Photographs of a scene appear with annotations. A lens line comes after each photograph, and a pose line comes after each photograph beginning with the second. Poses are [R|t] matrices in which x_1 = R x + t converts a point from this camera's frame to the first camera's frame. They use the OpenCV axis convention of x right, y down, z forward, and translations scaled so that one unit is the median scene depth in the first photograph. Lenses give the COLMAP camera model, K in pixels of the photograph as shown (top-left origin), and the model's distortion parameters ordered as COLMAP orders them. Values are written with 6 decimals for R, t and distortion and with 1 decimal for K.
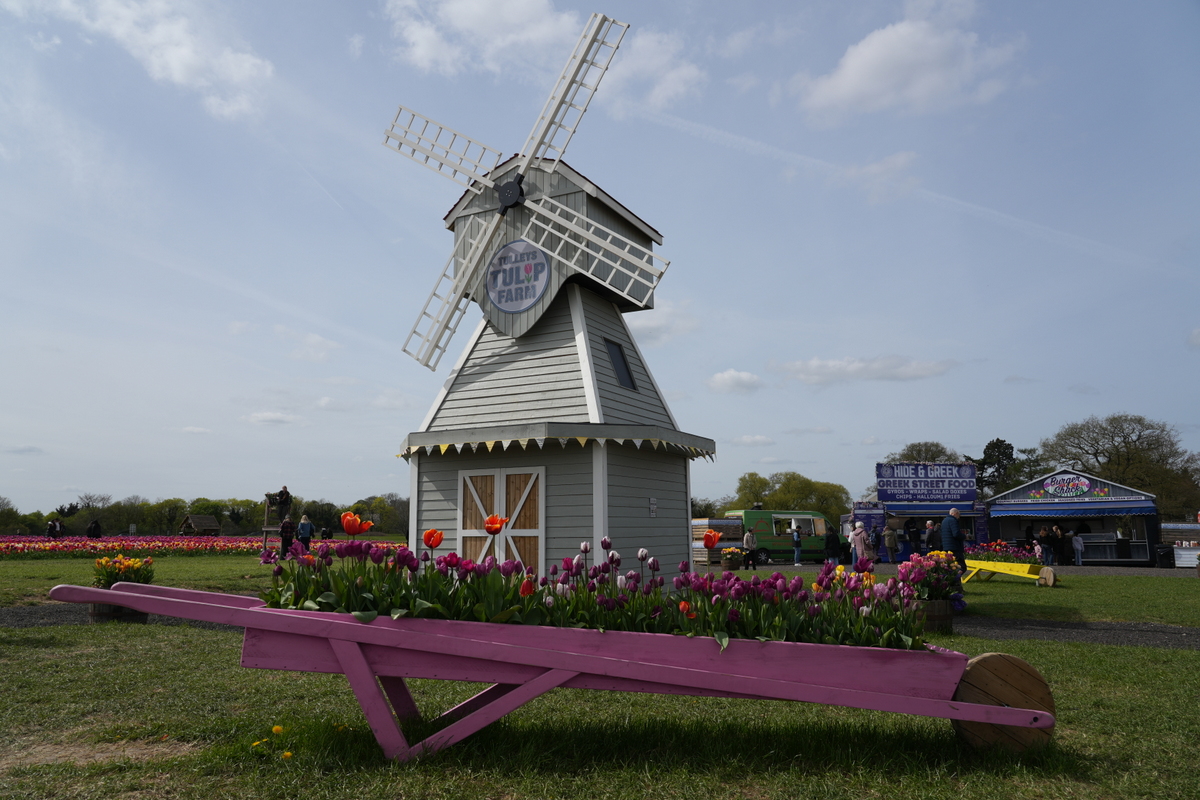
lens RADIAL K [[862.0, 0, 600.0], [0, 862.0, 400.0], [0, 0, 1]] dist [-0.008829, 0.001684]
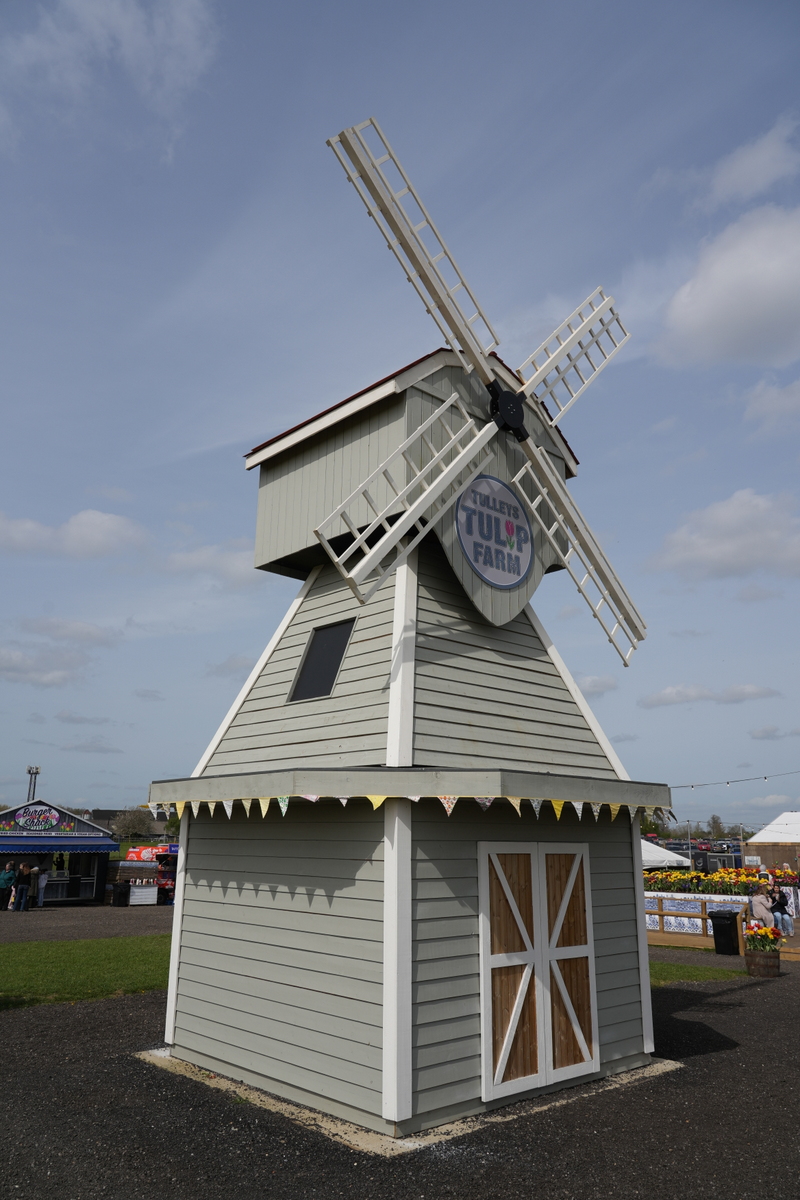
lens RADIAL K [[886.5, 0, 400.0], [0, 886.5, 600.0], [0, 0, 1]] dist [-0.009867, -0.001223]
pose [[0.347341, 0.263598, 0.899928, -0.618045], [-0.156684, 0.962502, -0.221452, 0.056029], [-0.924556, -0.064084, 0.375618, 0.713514]]
